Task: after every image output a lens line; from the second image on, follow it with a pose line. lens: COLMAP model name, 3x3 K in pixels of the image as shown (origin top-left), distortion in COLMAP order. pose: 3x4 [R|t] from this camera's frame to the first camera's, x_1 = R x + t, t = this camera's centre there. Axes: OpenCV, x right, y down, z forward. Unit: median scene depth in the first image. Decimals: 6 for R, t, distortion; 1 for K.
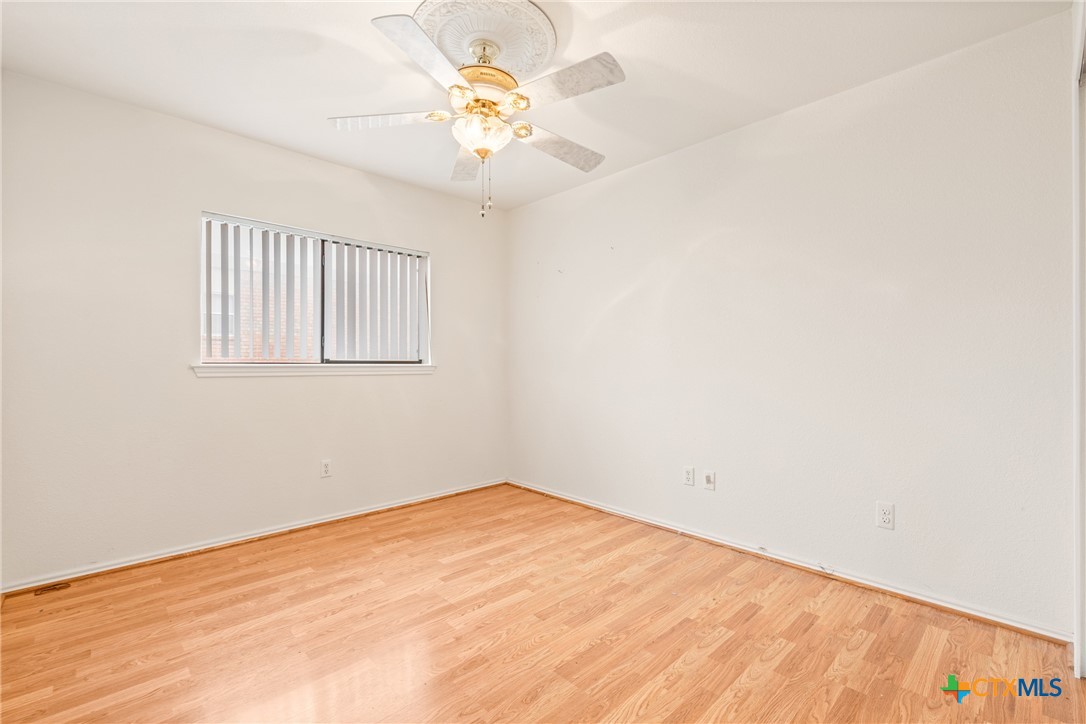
lens RADIAL K [[472.9, 0, 542.6], [0, 472.9, 363.1], [0, 0, 1]] dist [-0.000305, -0.000031]
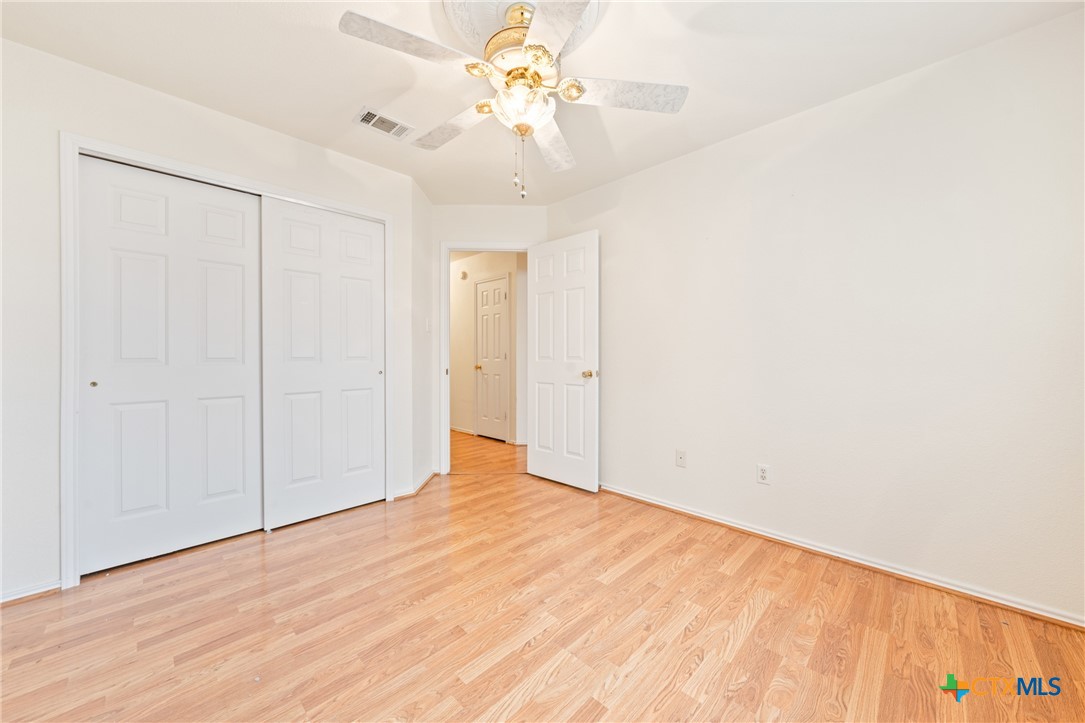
lens RADIAL K [[382.3, 0, 542.8], [0, 382.3, 359.6], [0, 0, 1]] dist [-0.006183, -0.000163]
pose [[-0.999806, -0.000934, -0.019655, -0.154517], [-0.001024, 0.999989, 0.004613, 0.009058], [0.019651, 0.004632, -0.999796, 1.789379]]
